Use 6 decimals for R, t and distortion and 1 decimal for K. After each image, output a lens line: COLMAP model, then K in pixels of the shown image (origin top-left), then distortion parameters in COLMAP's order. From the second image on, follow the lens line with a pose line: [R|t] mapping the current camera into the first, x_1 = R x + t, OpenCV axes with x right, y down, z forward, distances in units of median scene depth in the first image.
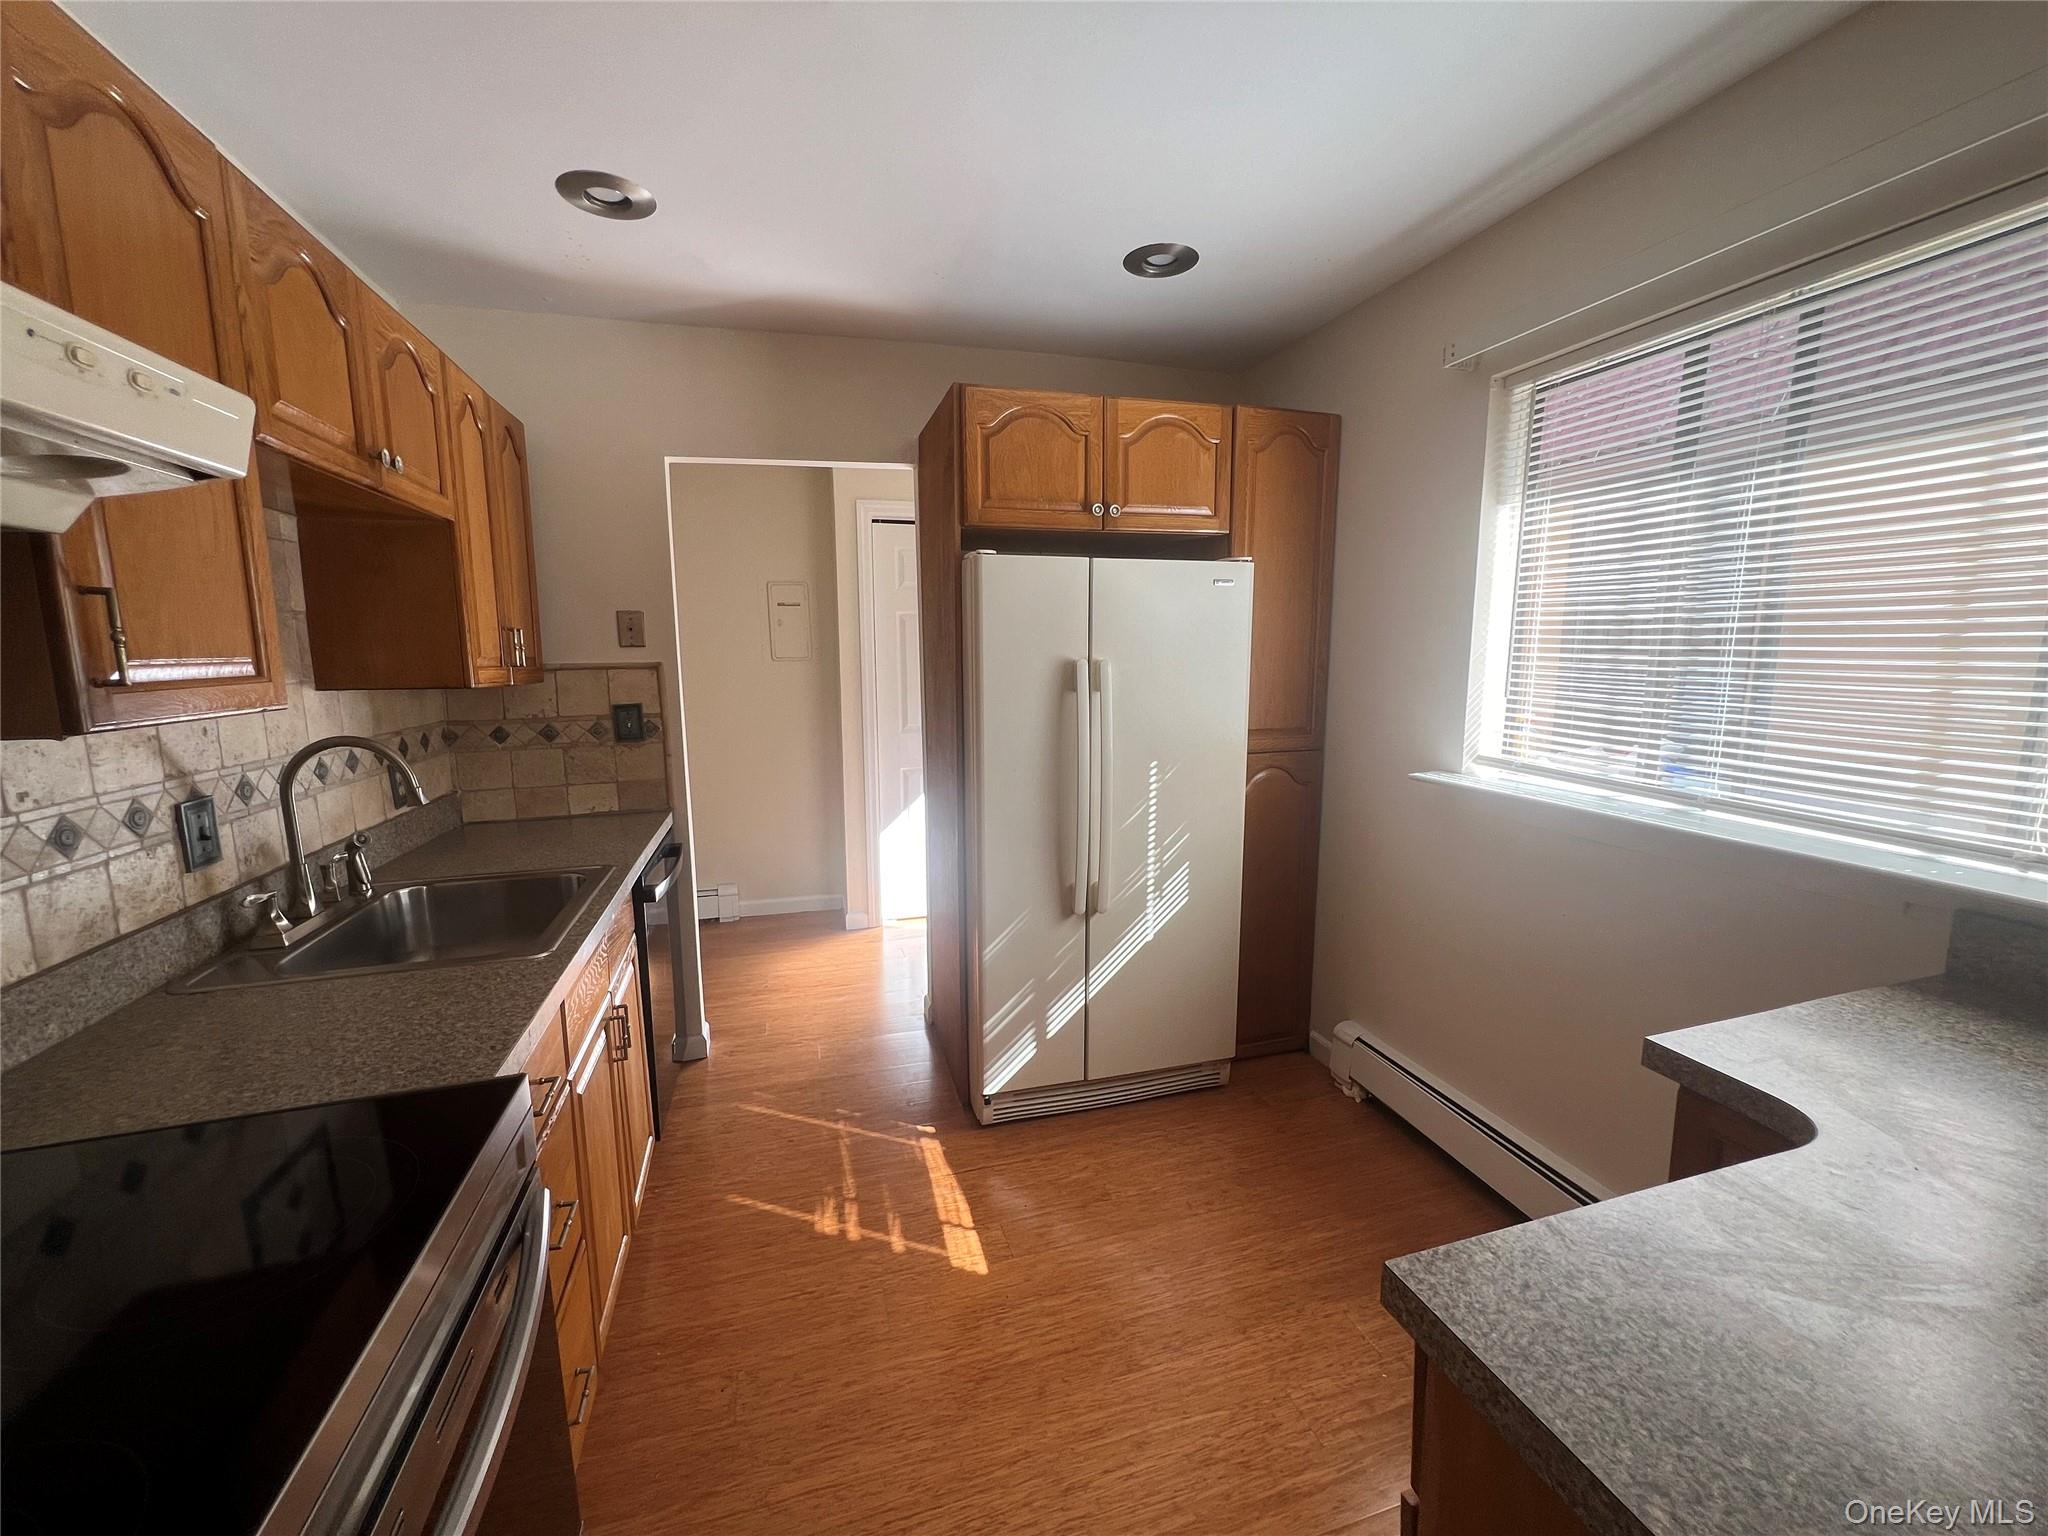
lens RADIAL K [[808.4, 0, 1034.4], [0, 808.4, 765.0], [0, 0, 1]] dist [0.000025, -0.000049]
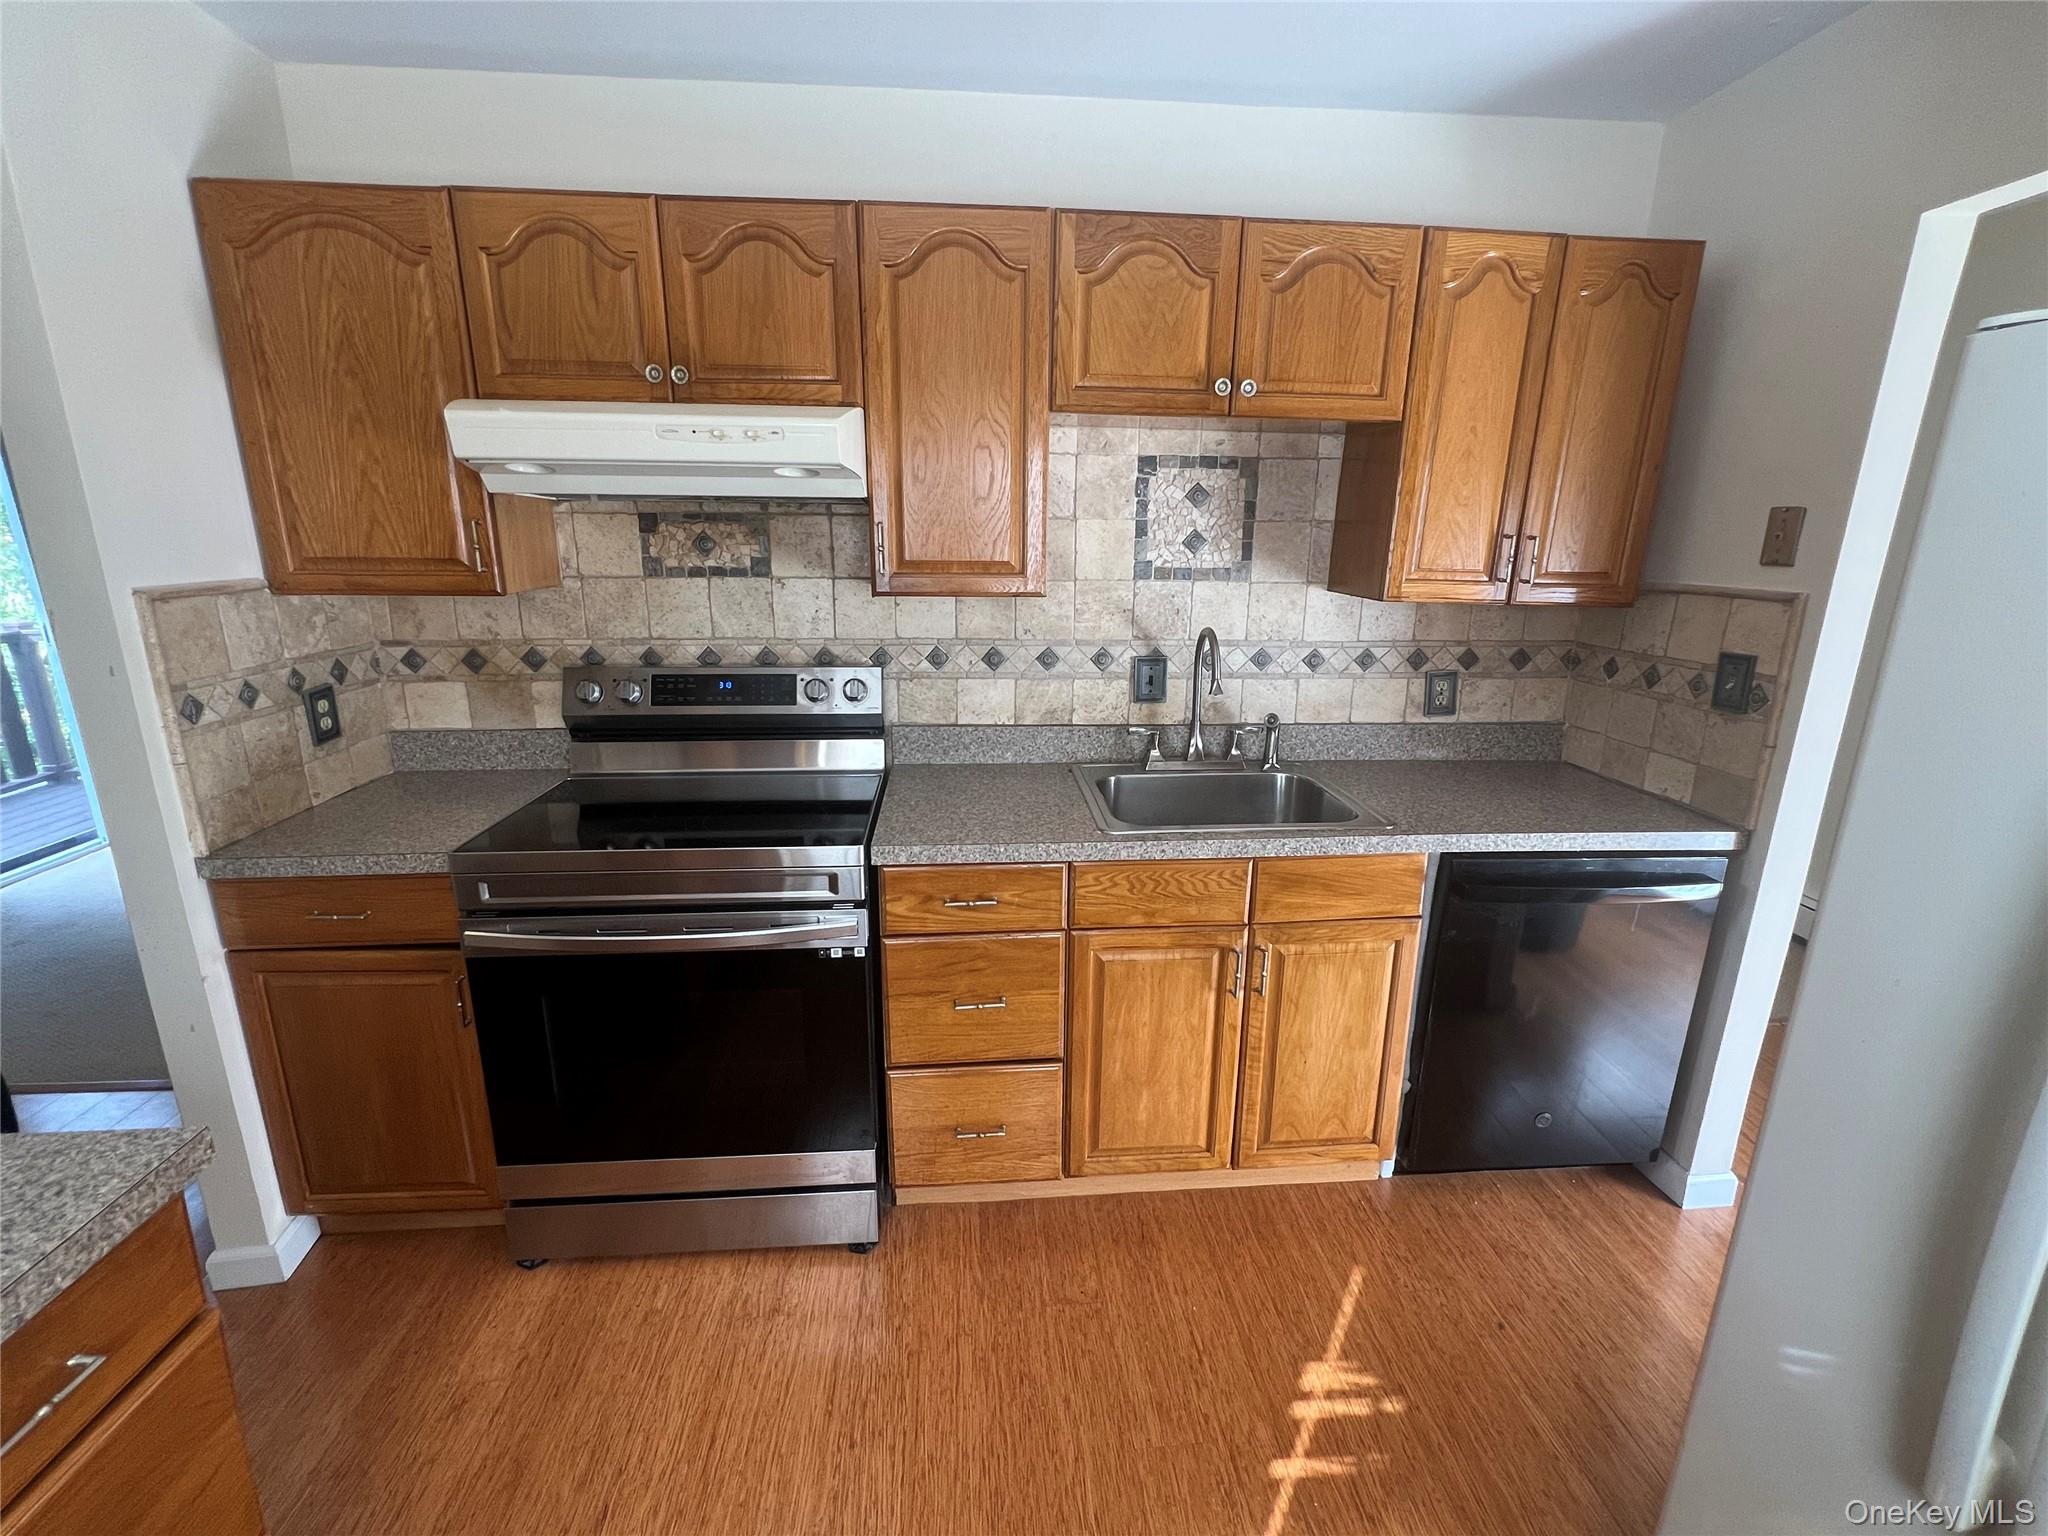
lens RADIAL K [[902.3, 0, 1031.8], [0, 902.3, 777.3], [0, 0, 1]] dist [-0.009280, -0.000115]
pose [[-0.220932, 0.266660, -0.938127, 0.353244], [-0.151357, 0.940867, 0.303084, -0.125161], [0.963473, 0.208953, -0.167507, 0.651024]]
